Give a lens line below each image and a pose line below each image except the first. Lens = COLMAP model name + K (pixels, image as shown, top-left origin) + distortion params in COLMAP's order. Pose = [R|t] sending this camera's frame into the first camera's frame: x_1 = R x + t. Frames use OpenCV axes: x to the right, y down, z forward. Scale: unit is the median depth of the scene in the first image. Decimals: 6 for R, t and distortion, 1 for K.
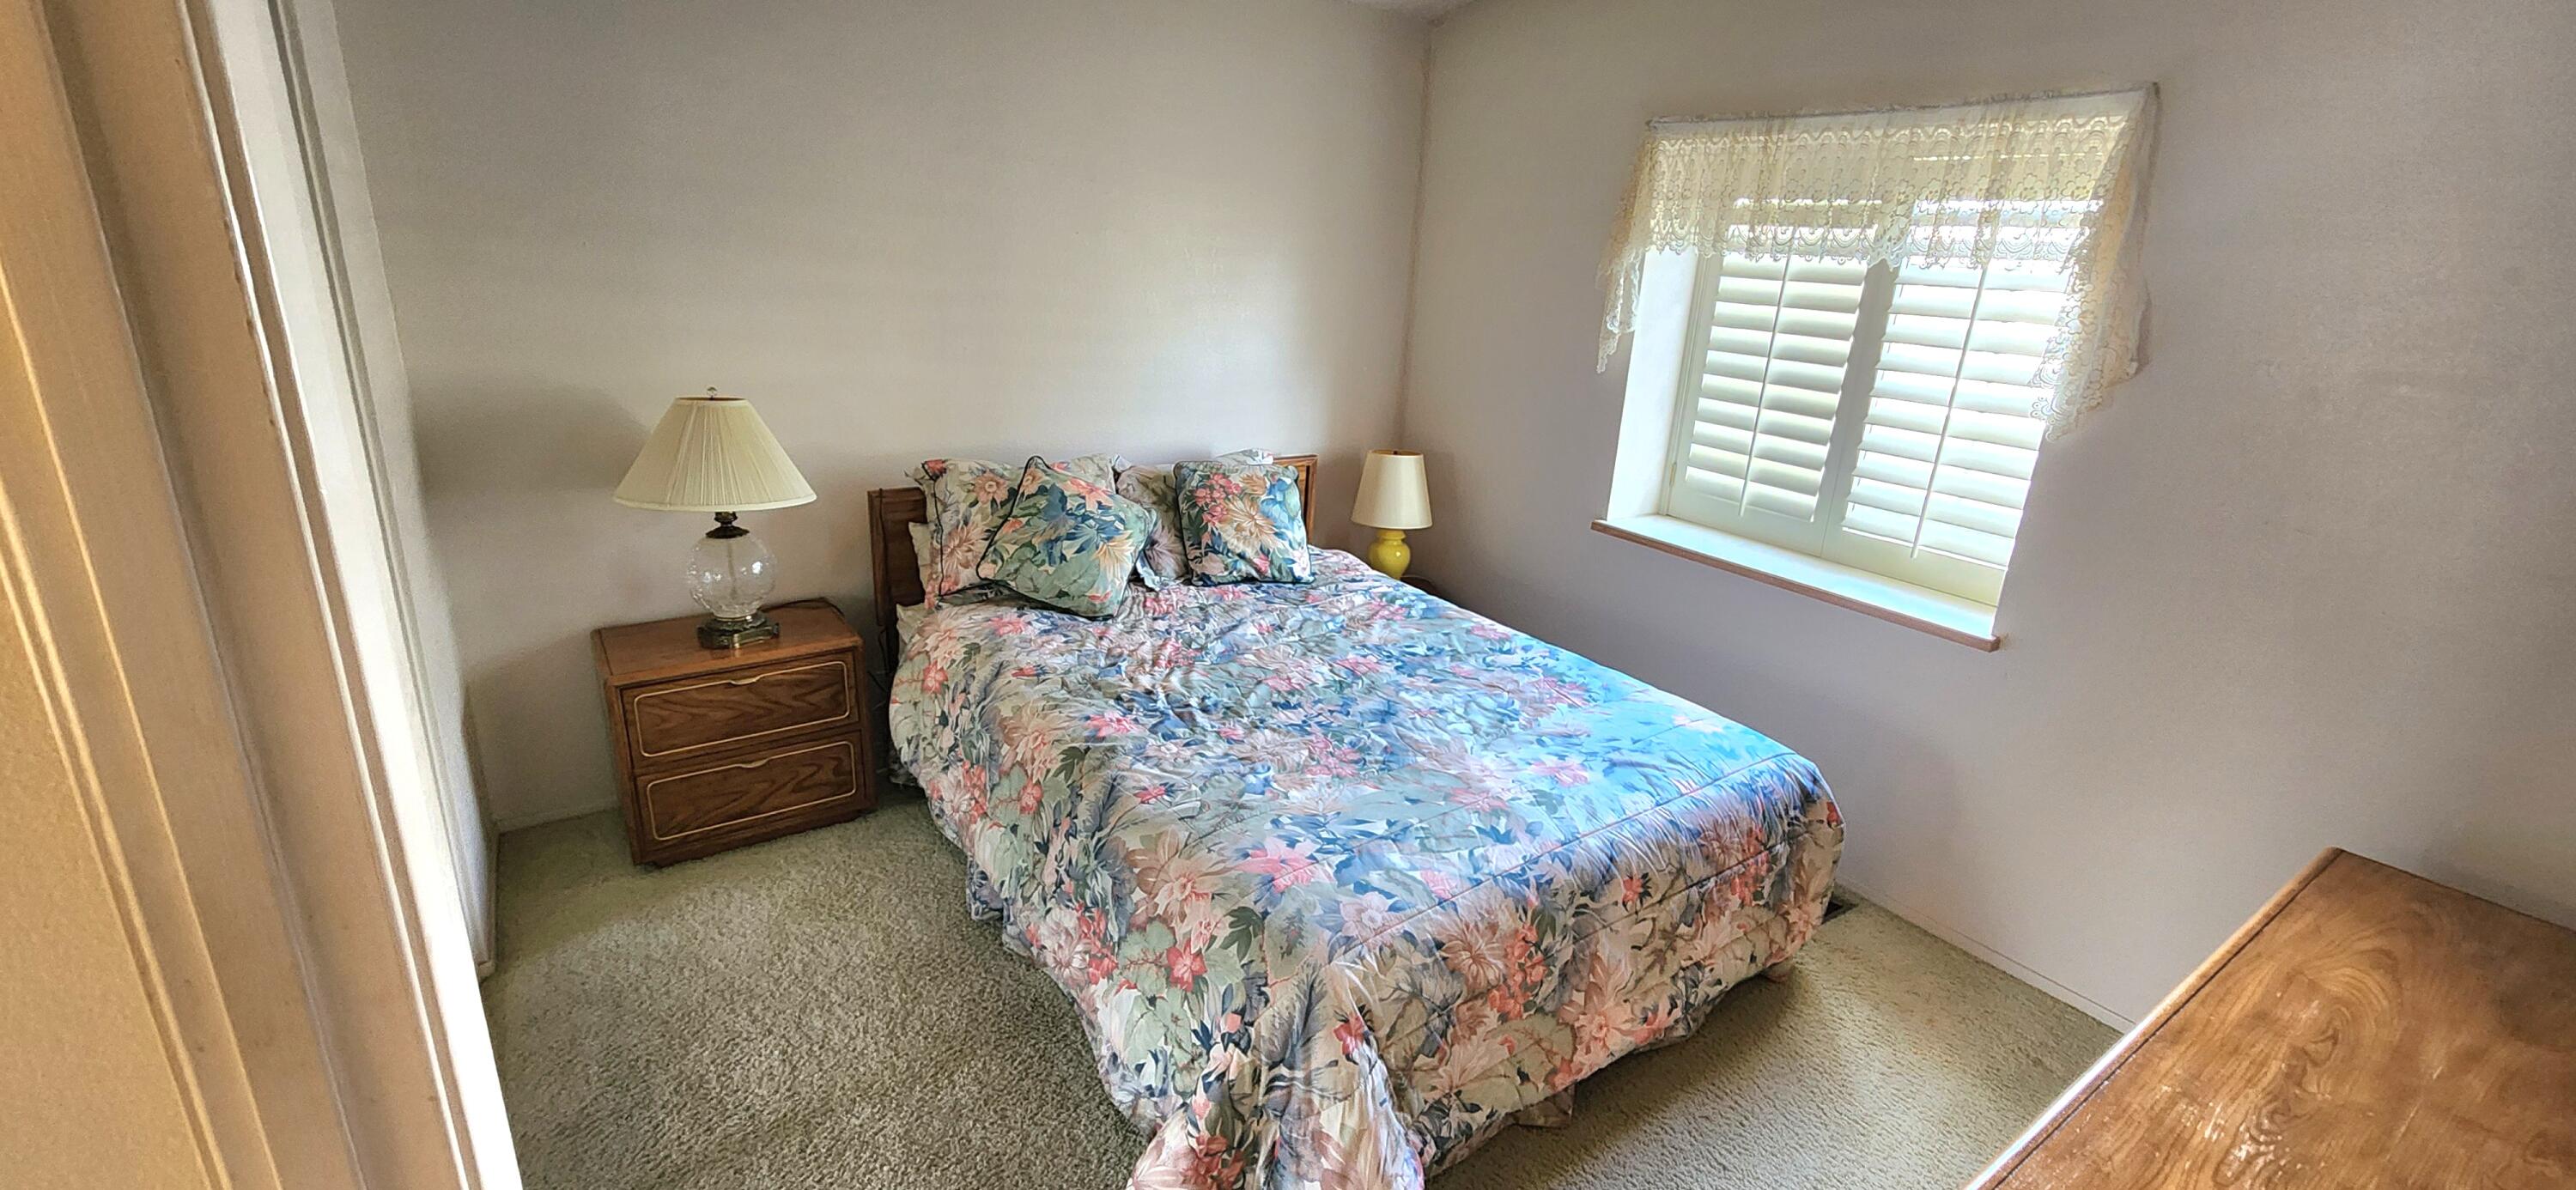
lens RADIAL K [[1062.0, 0, 1285.9], [0, 1062.0, 583.1], [0, 0, 1]] dist [-0.000839, -0.000024]
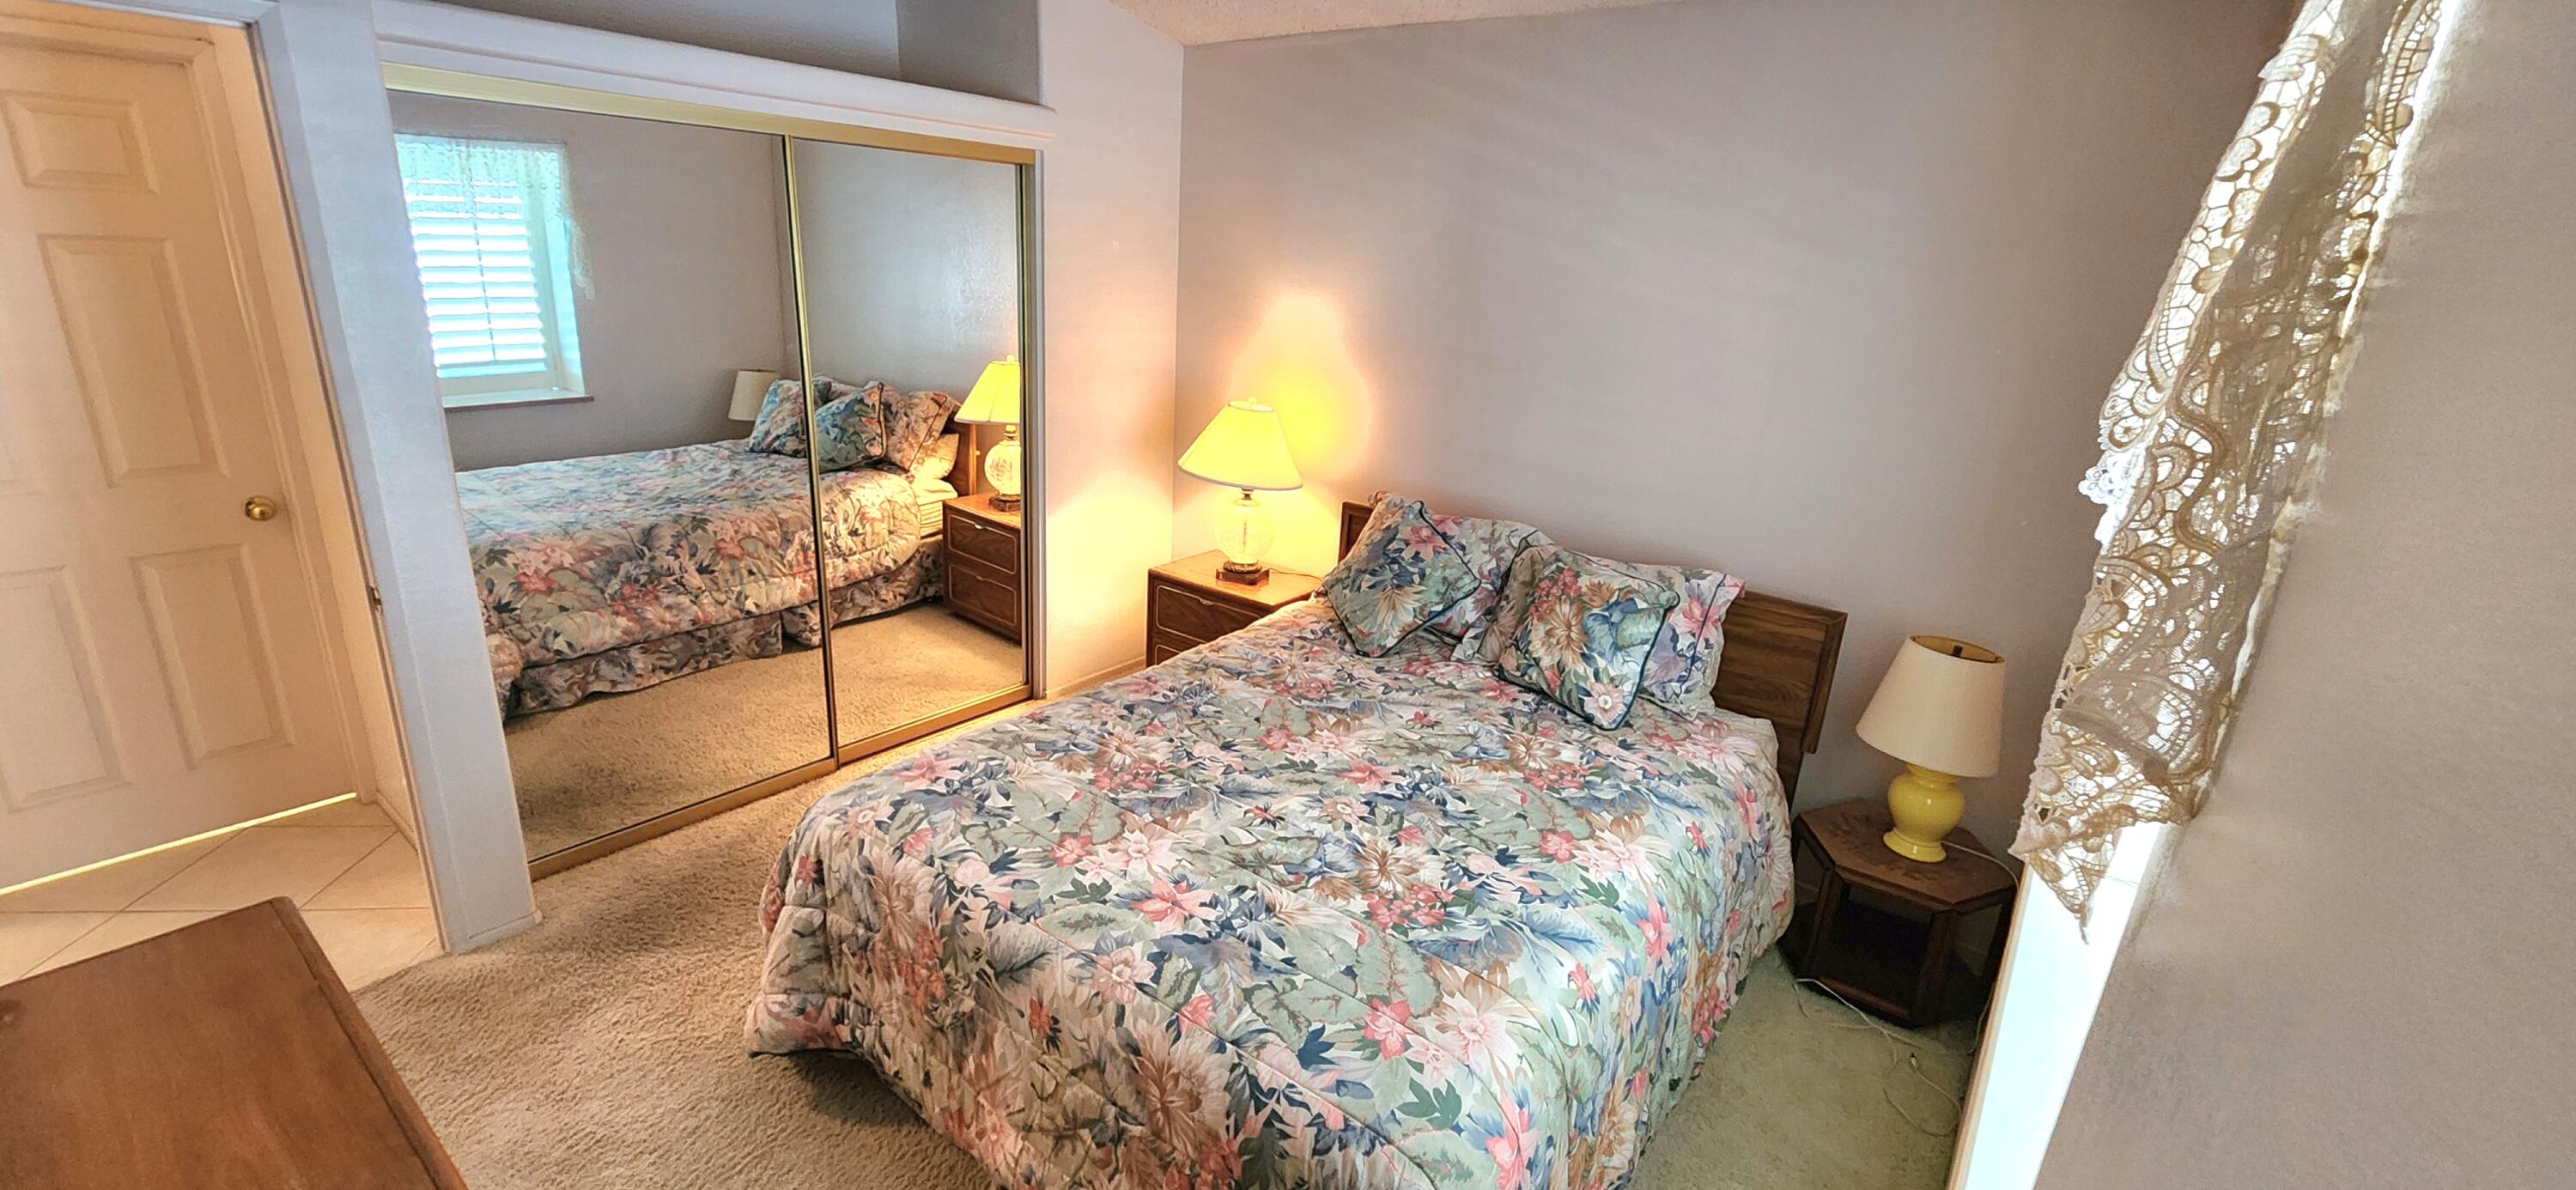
lens RADIAL K [[1062.0, 0, 1288.1], [0, 1062.0, 592.0], [0, 0, 1]] dist [-0.000839, -0.000024]
pose [[0.304726, 0.263178, -0.915358, 0.702828], [-0.329573, 0.930831, 0.157911, -0.154813], [0.893602, 0.253558, 0.370384, 0.496019]]
